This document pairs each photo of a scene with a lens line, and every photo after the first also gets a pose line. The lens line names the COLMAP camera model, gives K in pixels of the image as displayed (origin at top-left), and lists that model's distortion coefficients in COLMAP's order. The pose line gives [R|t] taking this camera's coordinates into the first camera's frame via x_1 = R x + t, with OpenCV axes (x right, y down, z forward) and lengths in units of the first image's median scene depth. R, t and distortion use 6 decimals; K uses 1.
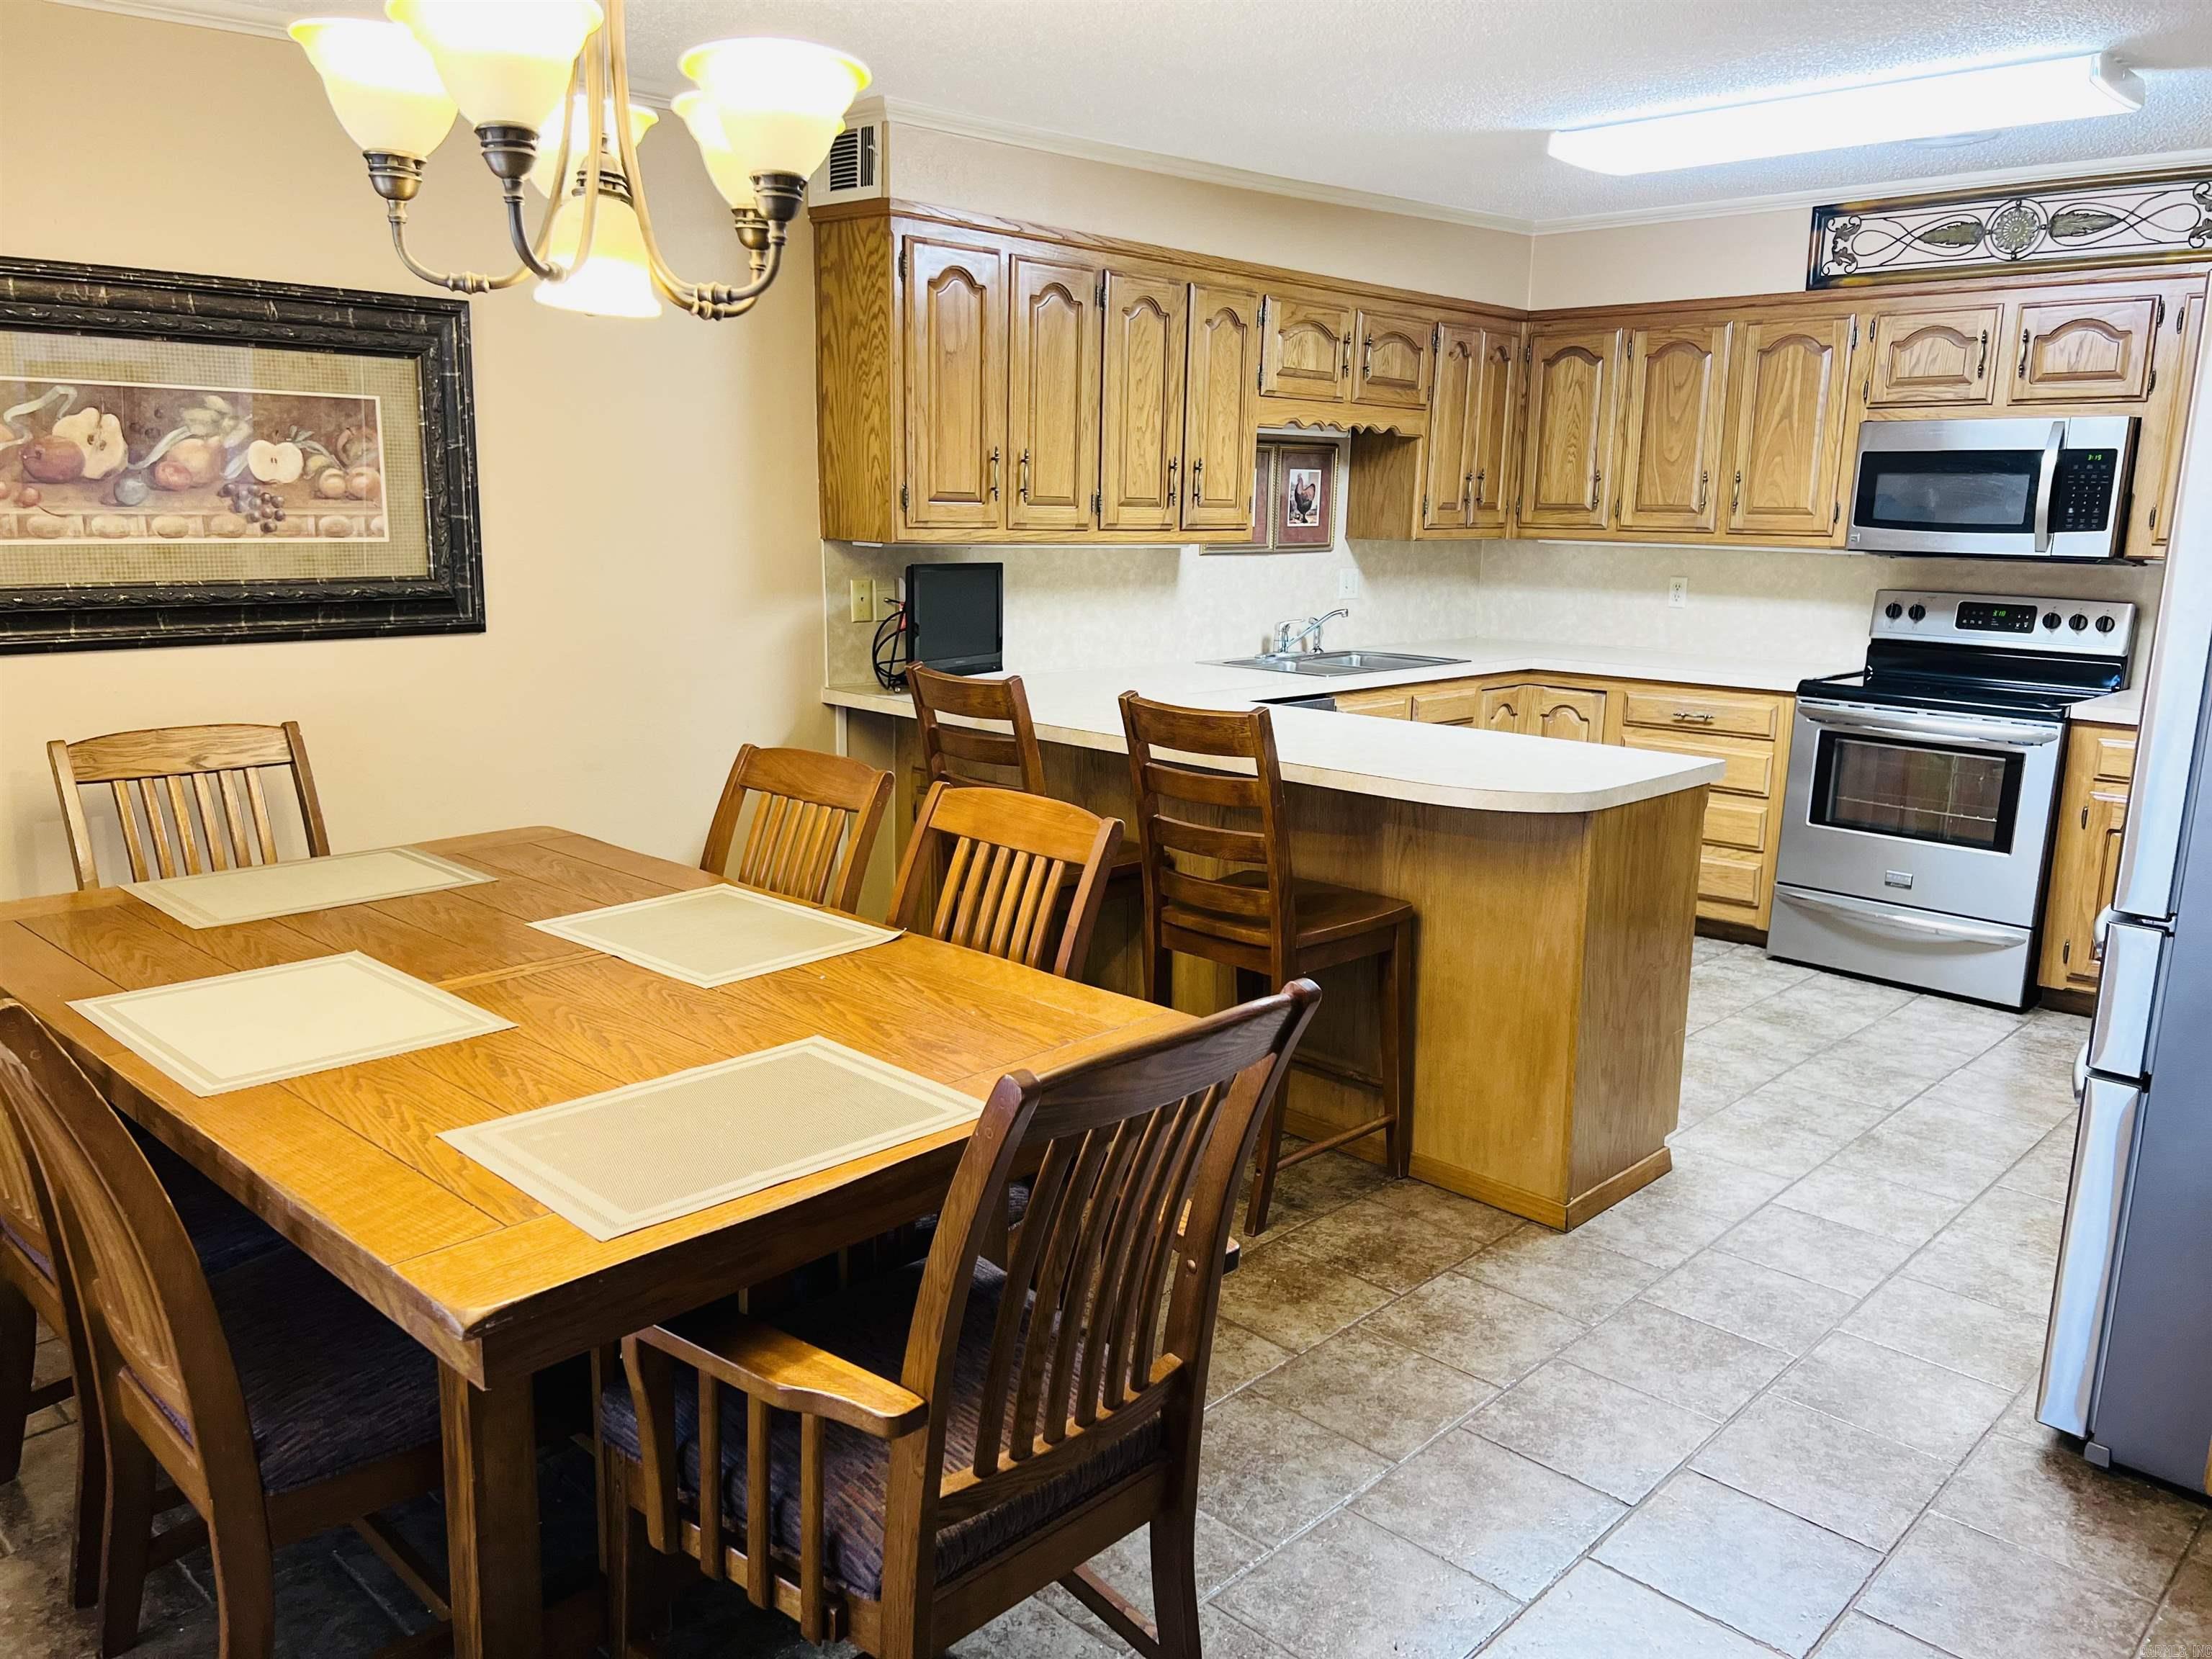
lens RADIAL K [[1659.3, 0, 1106.0], [0, 1659.3, 829.5], [0, 0, 1]] dist [0.070643, -0.084714]
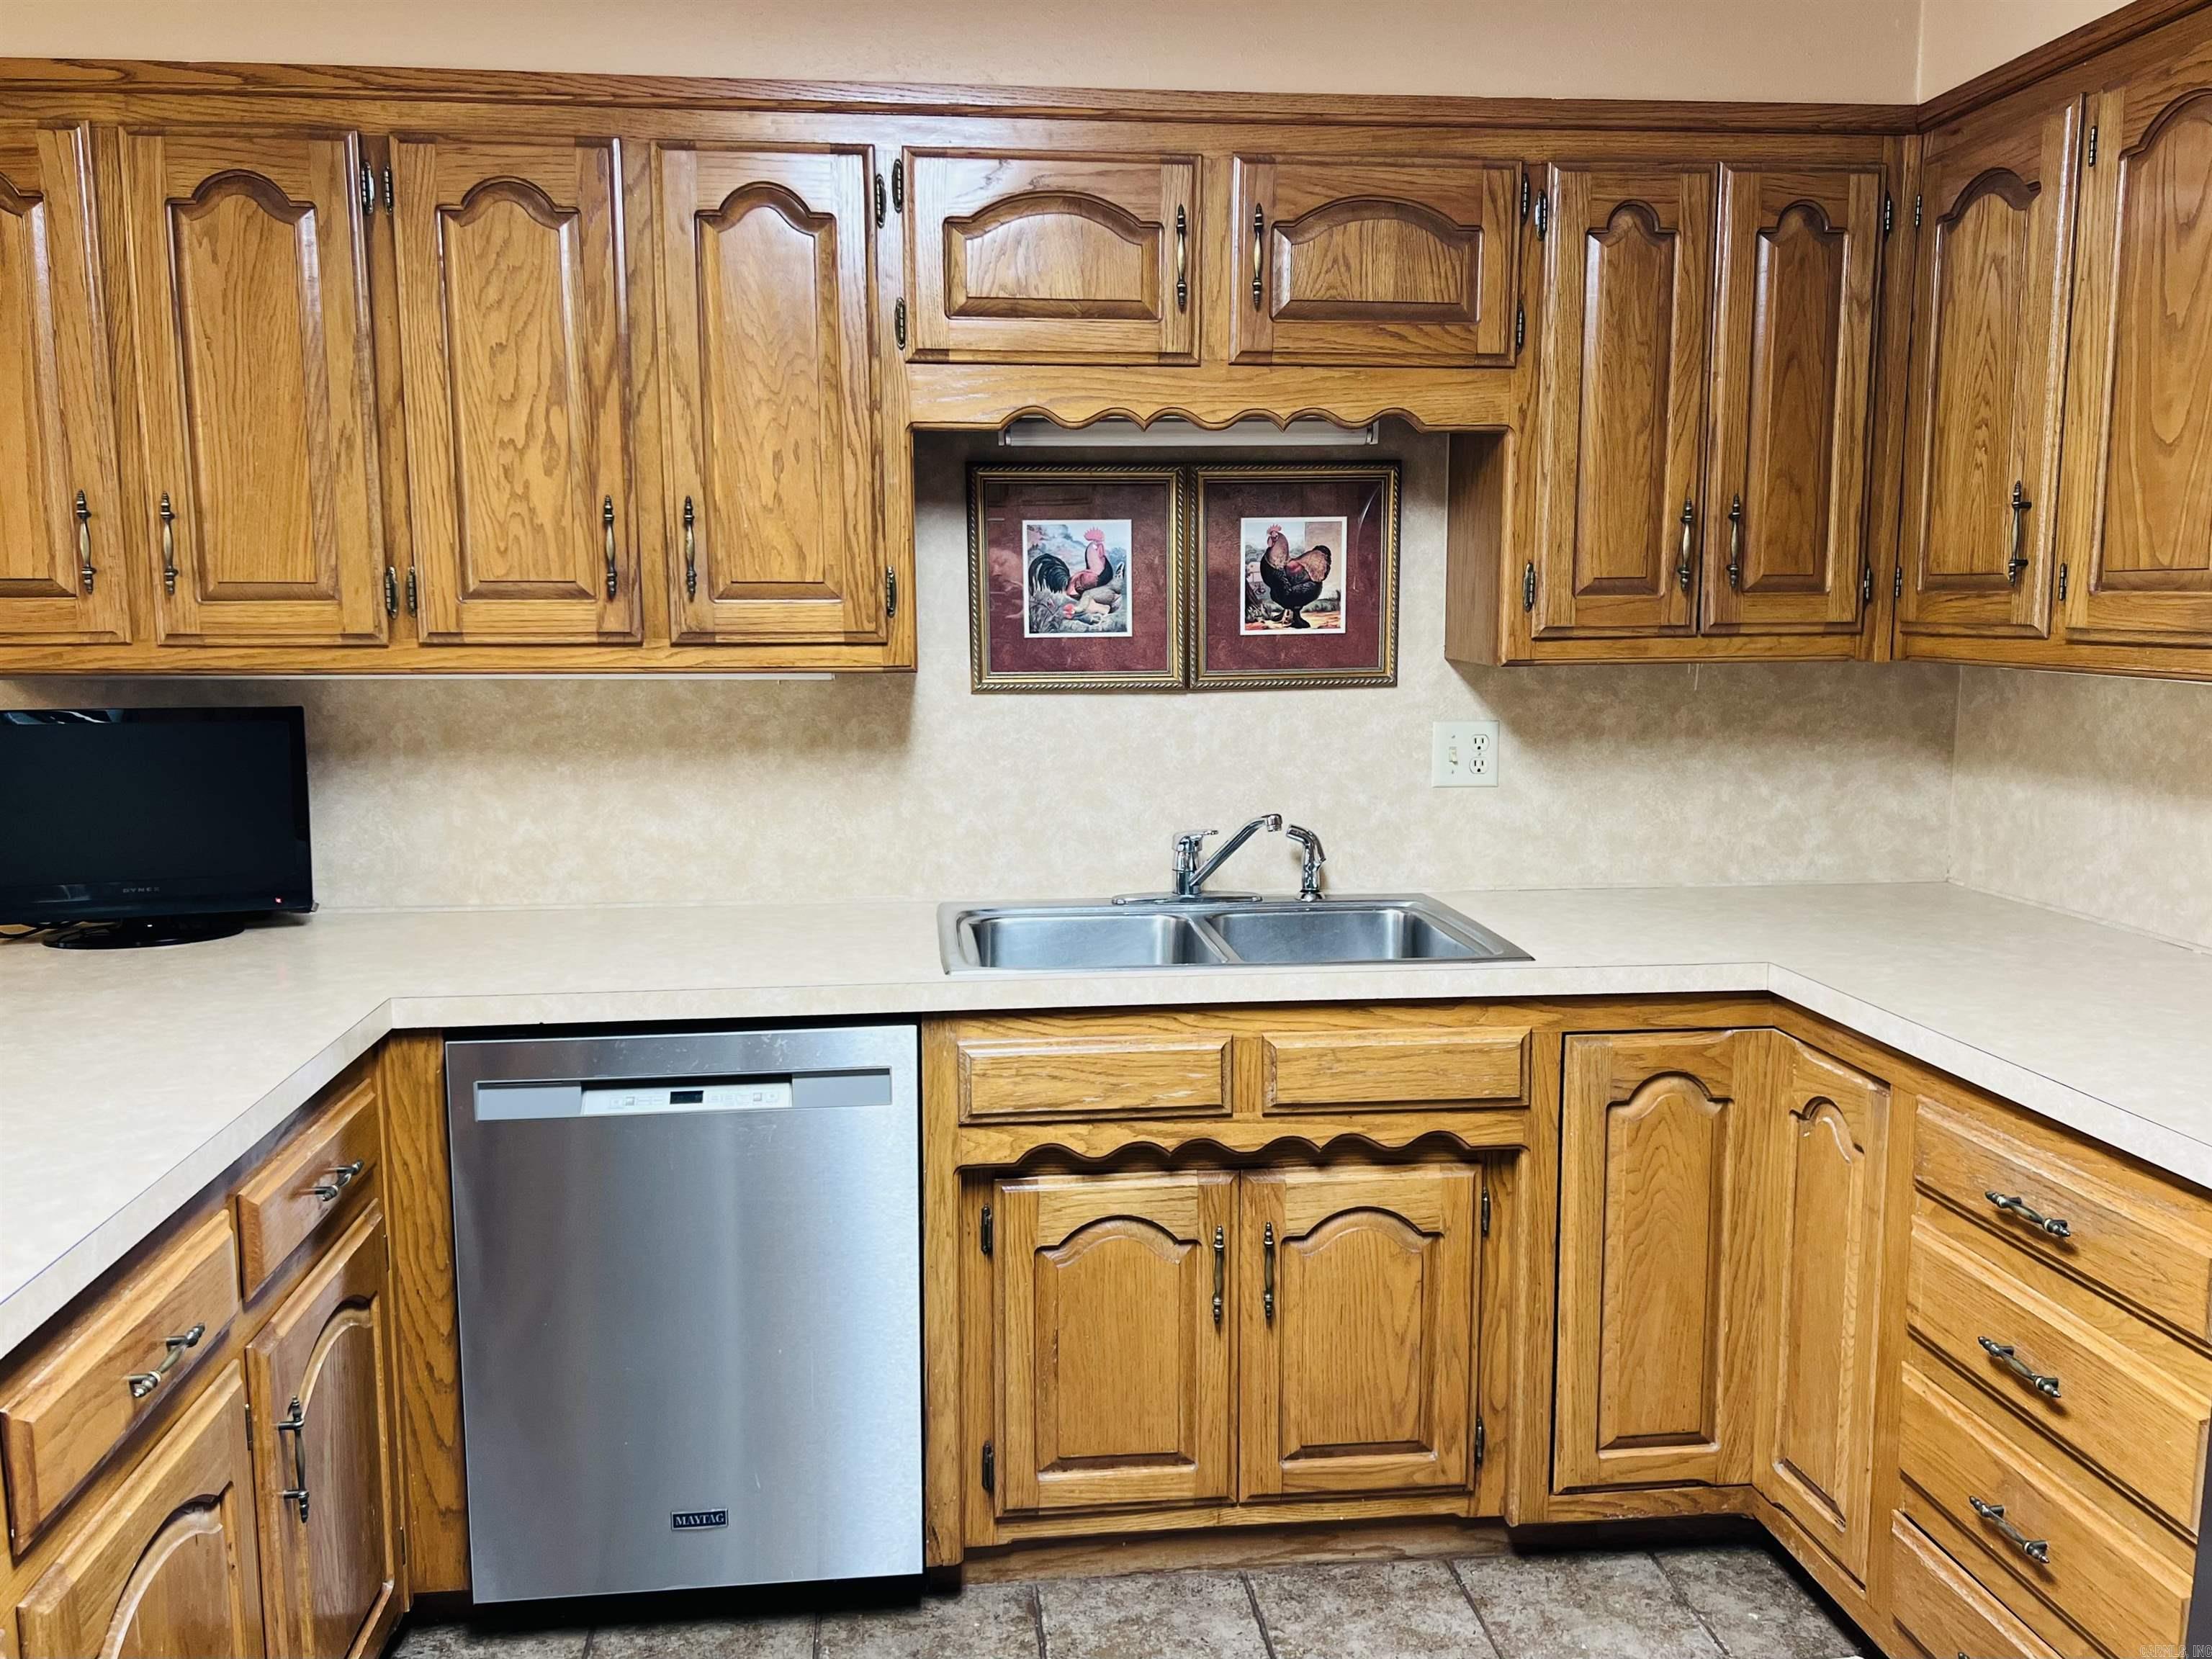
lens RADIAL K [[1742.8, 0, 1106.0], [0, 1742.8, 829.5], [0, 0, 1]] dist [0.066357, -0.087848]
pose [[0.762988, 0.064538, -0.643182, 0.402931], [-0.108958, 0.993607, -0.029553, -0.105506], [0.637163, 0.092628, 0.765143, 0.585341]]
